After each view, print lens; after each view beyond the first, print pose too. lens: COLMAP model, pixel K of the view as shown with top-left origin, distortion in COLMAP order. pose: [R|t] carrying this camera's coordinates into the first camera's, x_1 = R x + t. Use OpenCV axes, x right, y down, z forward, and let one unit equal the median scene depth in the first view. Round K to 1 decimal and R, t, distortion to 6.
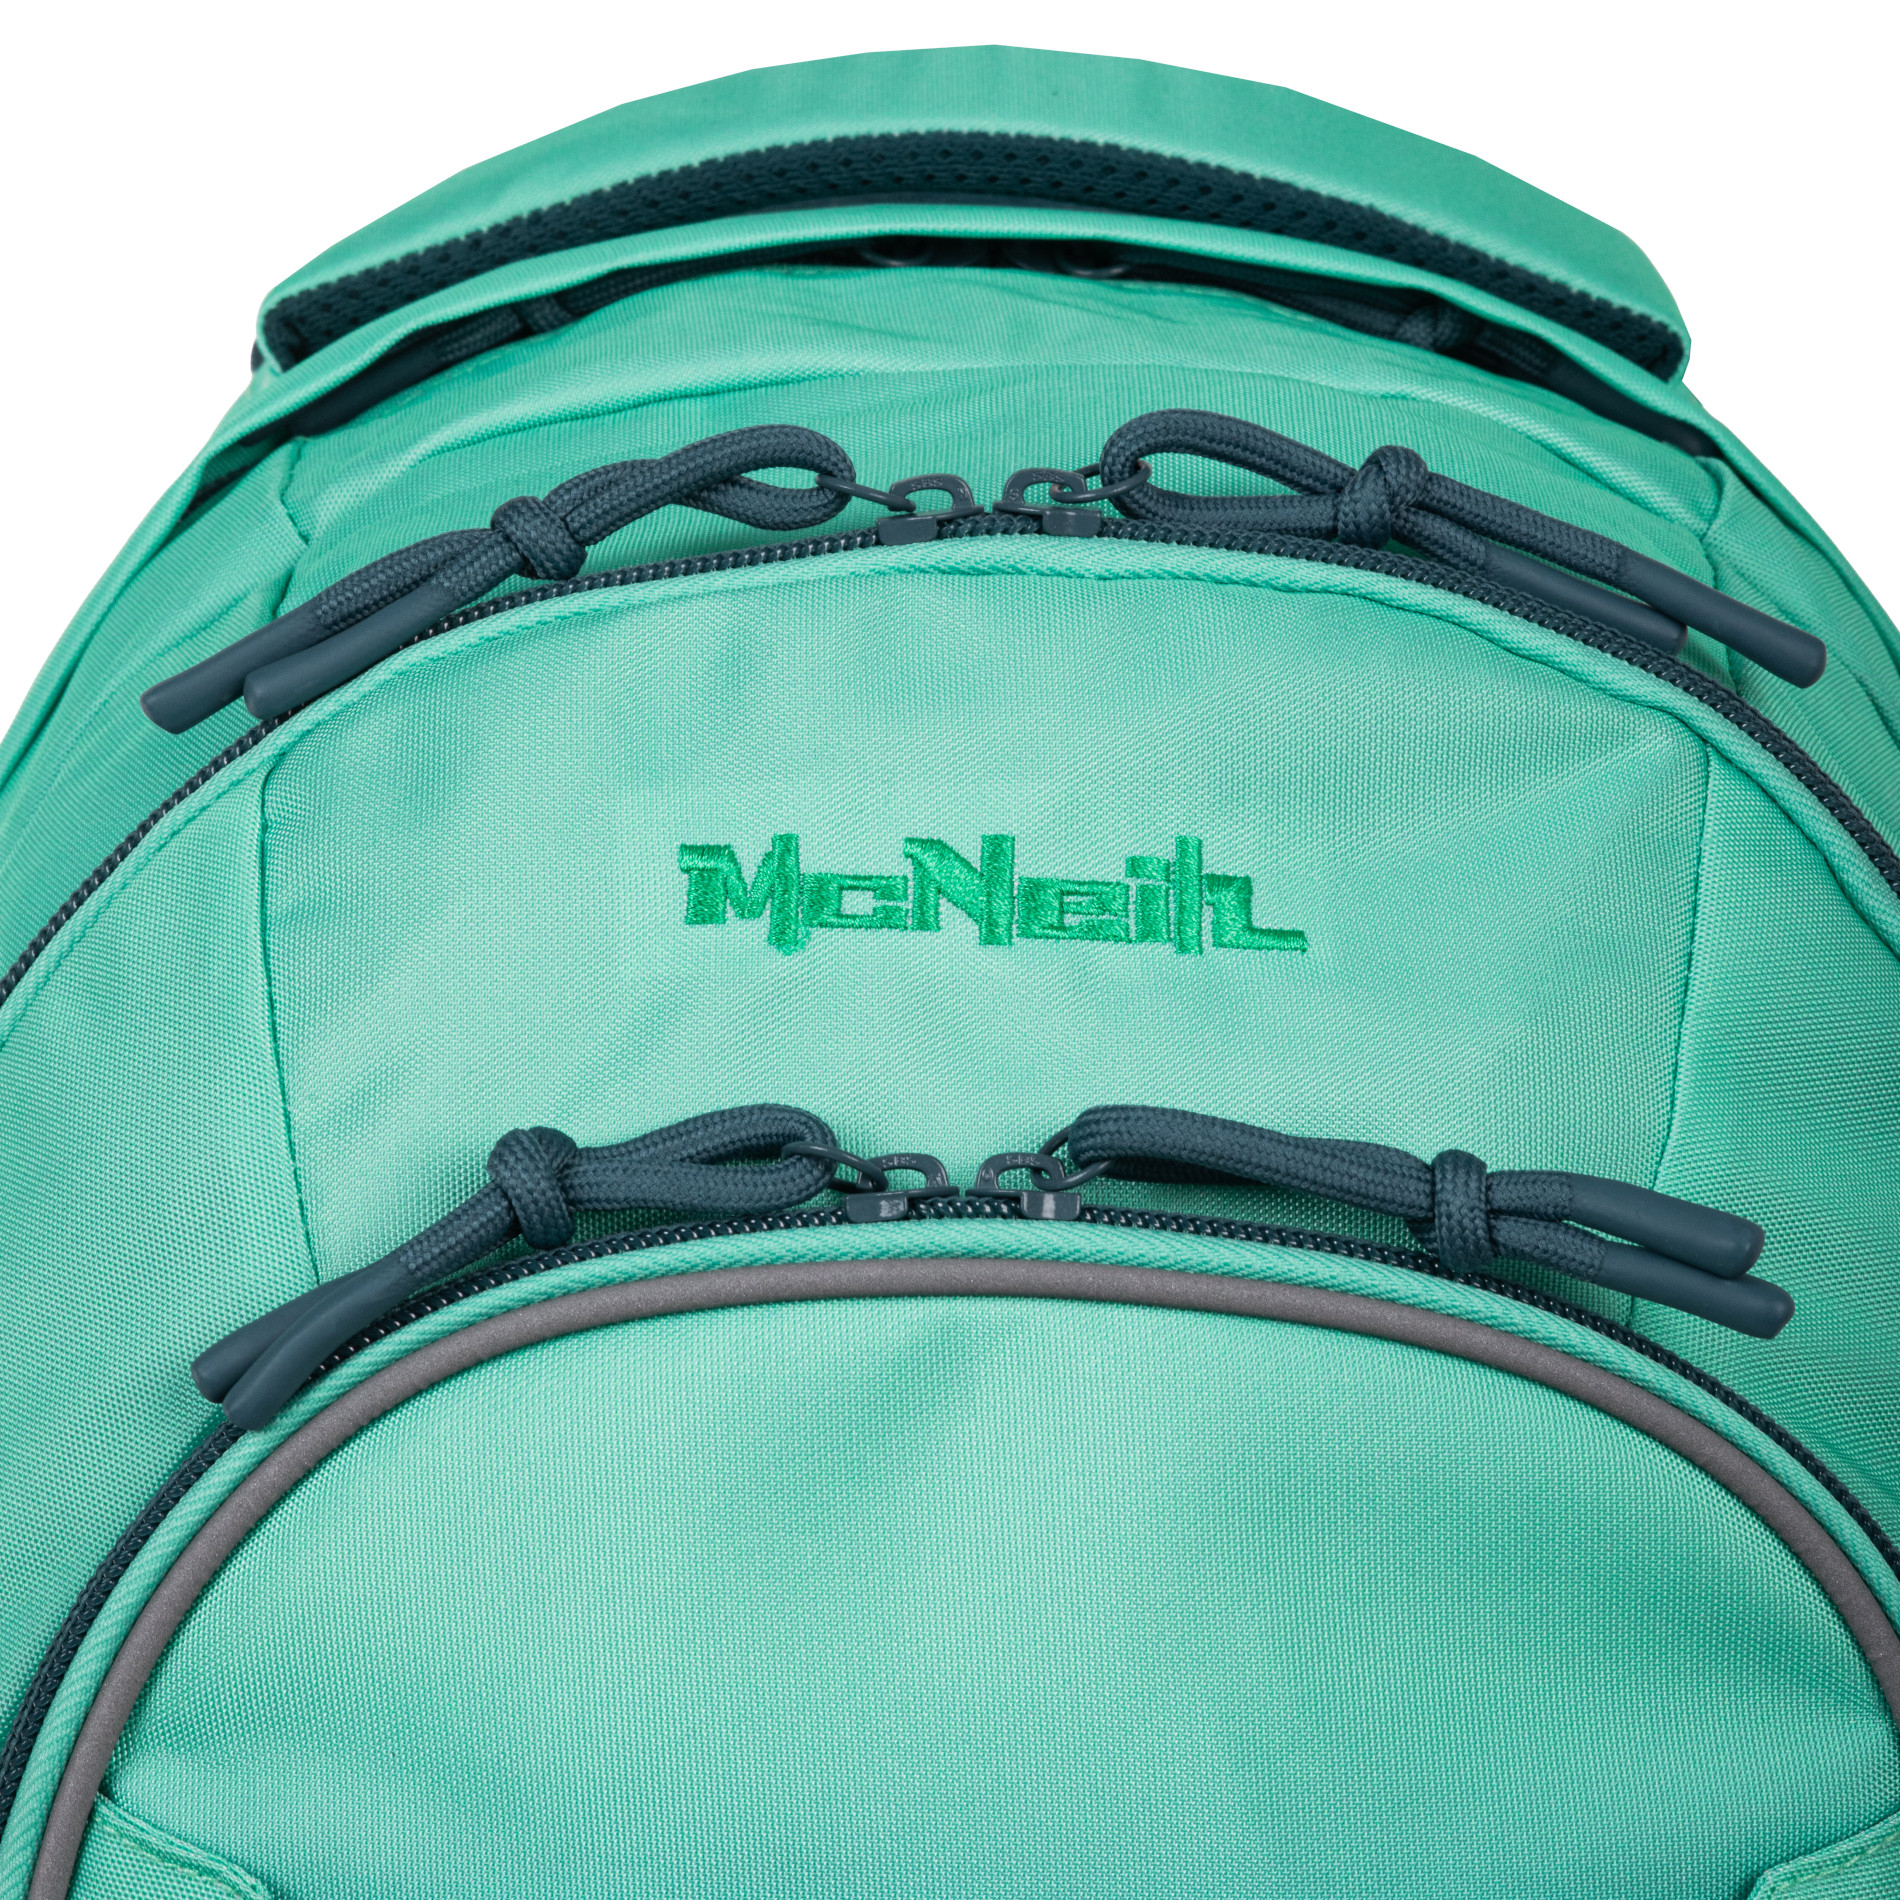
lens RADIAL K [[6556.3, 0, 950.0], [0, 6556.3, 950.0], [0, 0, 1]] dist [0.066949, -1.398108]
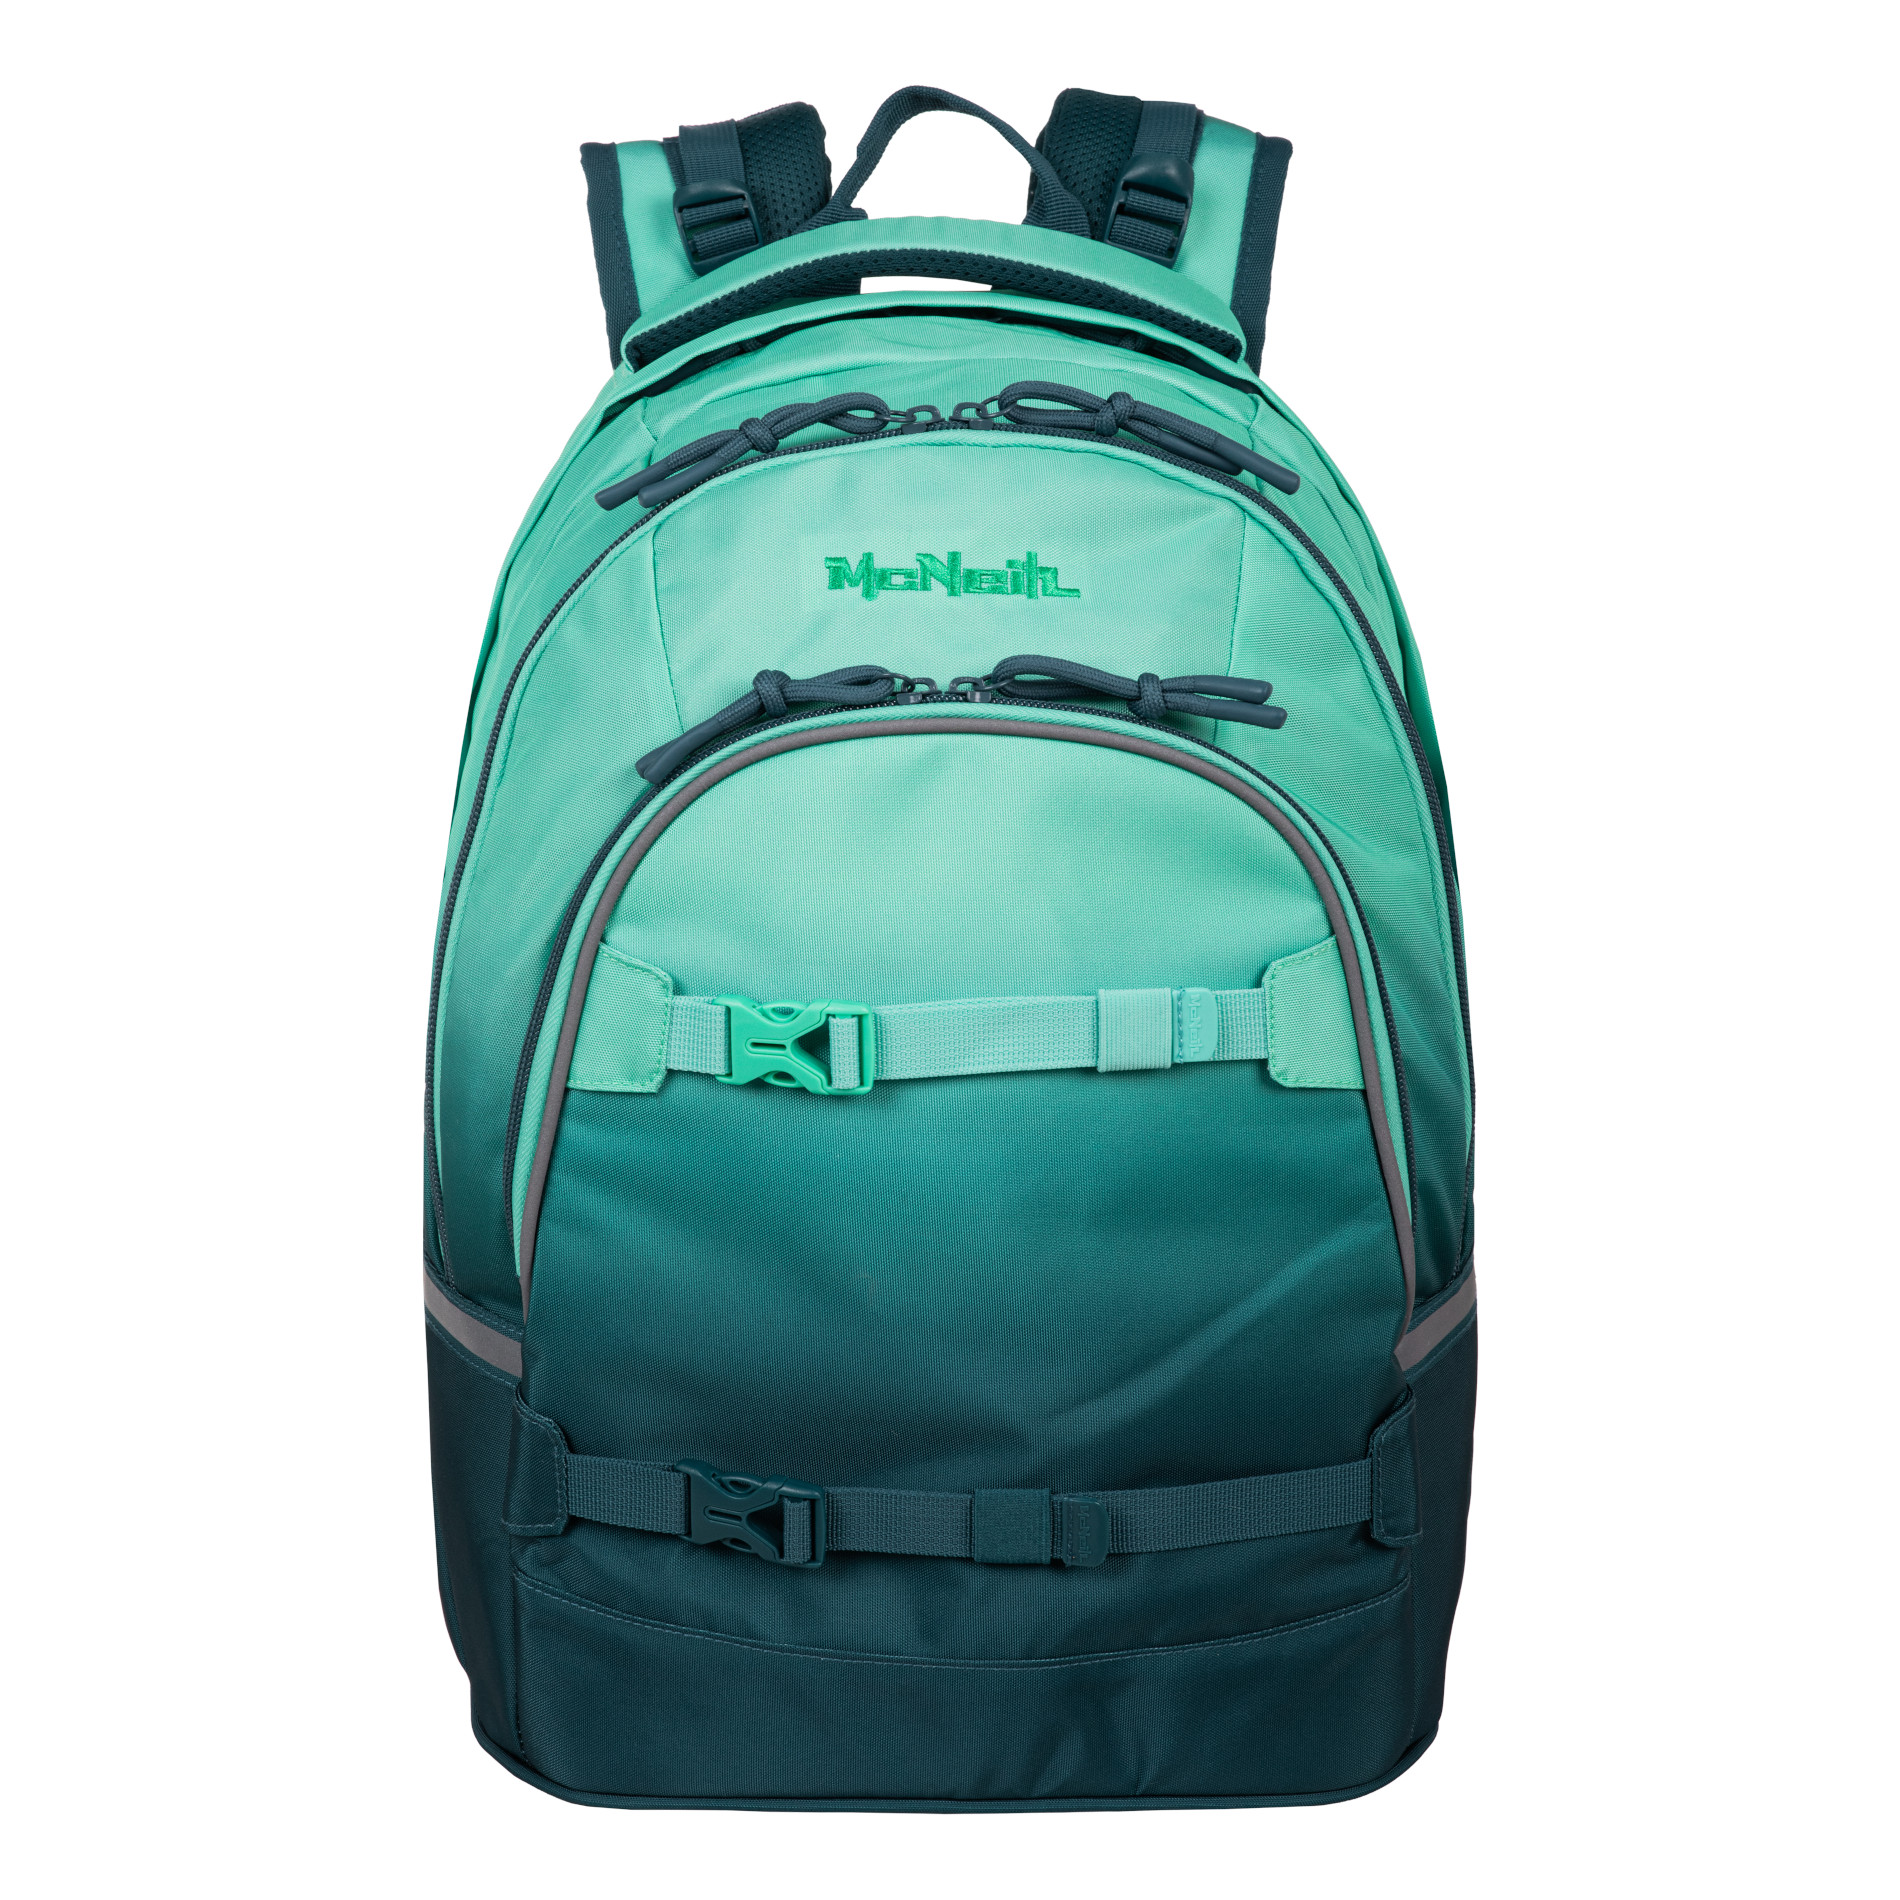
lens RADIAL K [[6556.3, 0, 950.0], [0, 6556.3, 950.0], [0, 0, 1]] dist [0.066949, -1.398108]
pose [[0.999610, -0.018834, 0.020629, -0.047669], [0.018780, 0.999820, 0.002793, 0.124654], [-0.020678, -0.002405, 0.999783, -1.453786]]
